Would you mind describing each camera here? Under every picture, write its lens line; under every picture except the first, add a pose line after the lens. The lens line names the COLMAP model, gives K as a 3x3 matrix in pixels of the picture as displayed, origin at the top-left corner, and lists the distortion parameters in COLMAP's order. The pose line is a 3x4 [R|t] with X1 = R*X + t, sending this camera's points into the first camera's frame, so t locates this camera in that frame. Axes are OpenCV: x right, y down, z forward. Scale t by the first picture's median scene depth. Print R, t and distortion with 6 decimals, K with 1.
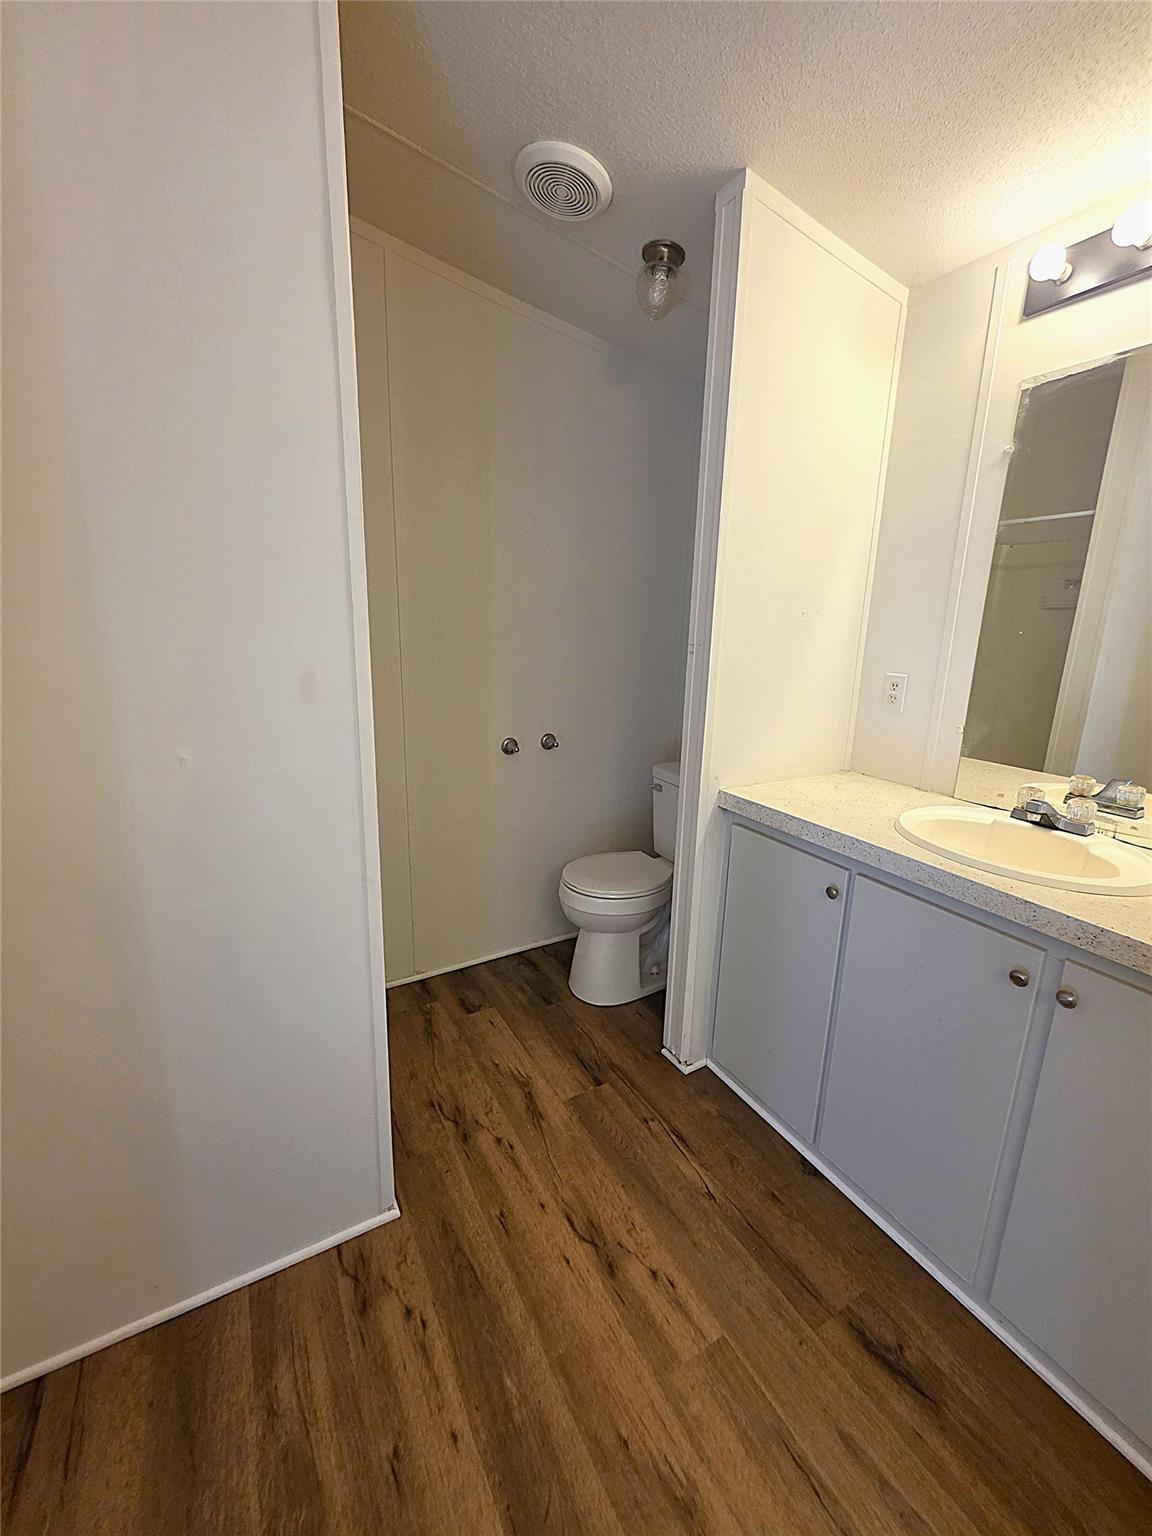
lens RADIAL K [[612.2, 0, 583.0], [0, 612.2, 764.5], [0, 0, 1]] dist [-0.000364, 0.000749]
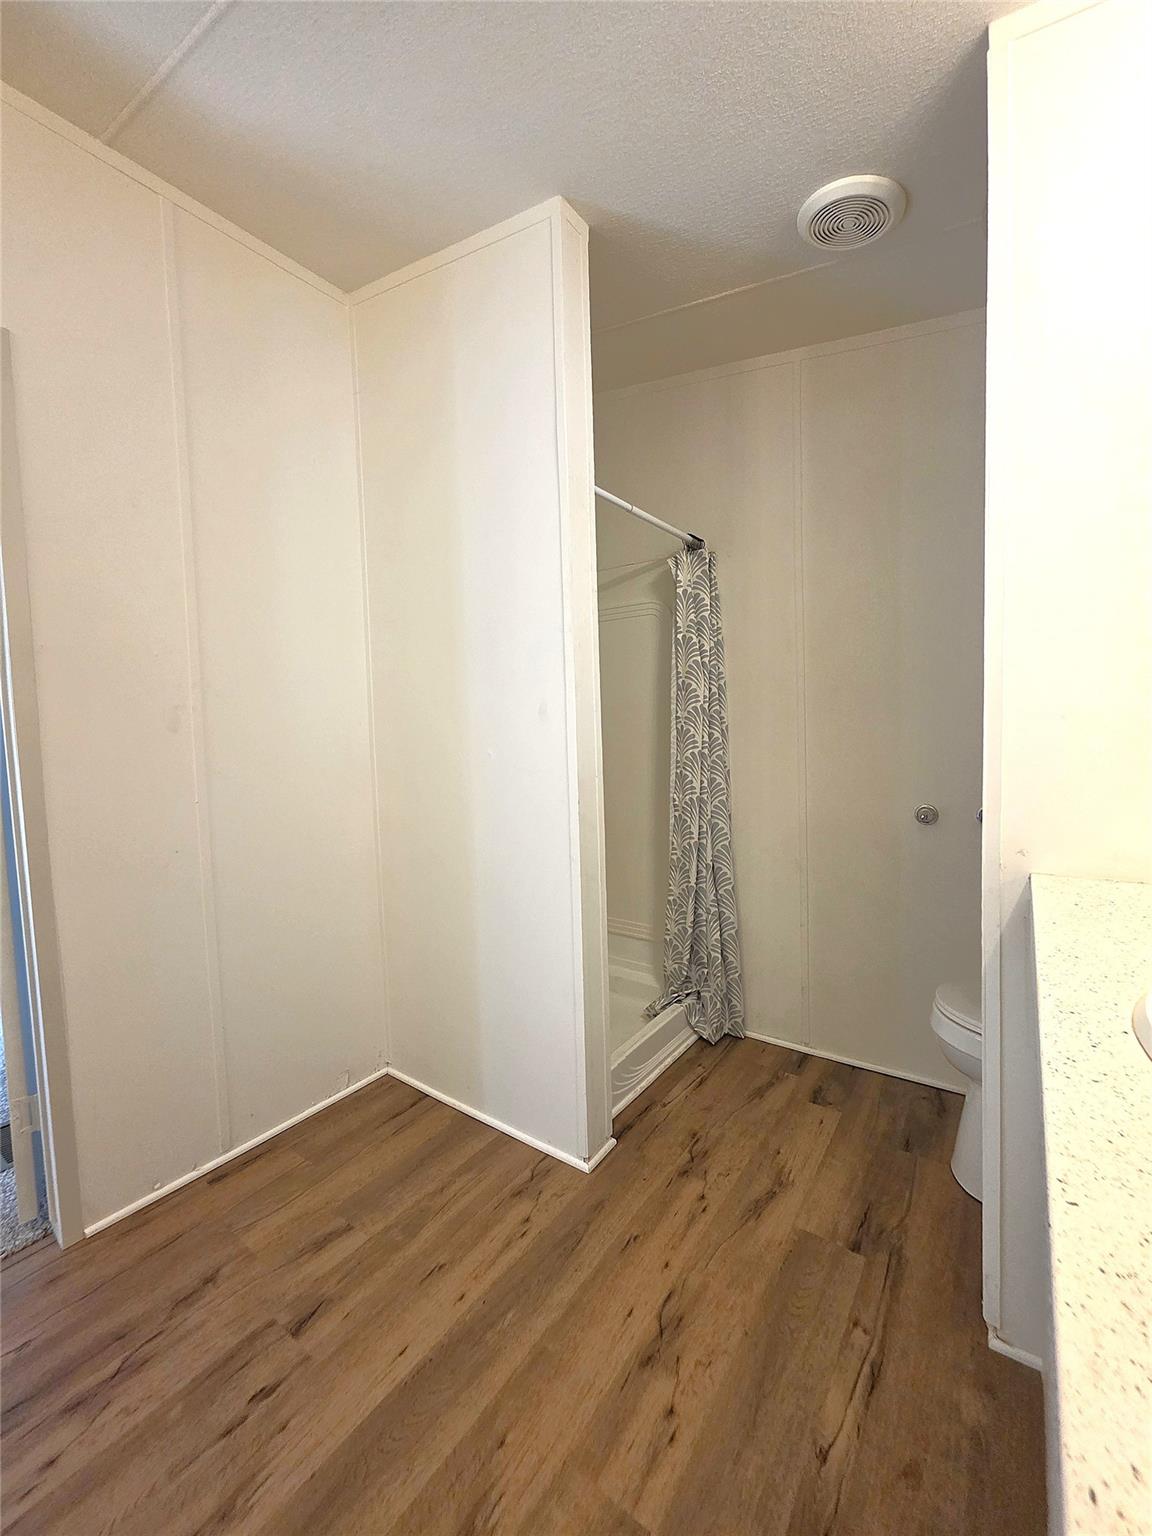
lens RADIAL K [[612.2, 0, 584.0], [0, 612.2, 771.0], [0, 0, 1]] dist [-0.000364, 0.000749]
pose [[0.419677, 0.026658, -0.907282, 0.752276], [-0.173329, 0.983528, -0.051277, 0.057264], [0.890970, 0.178778, 0.417385, 0.393355]]
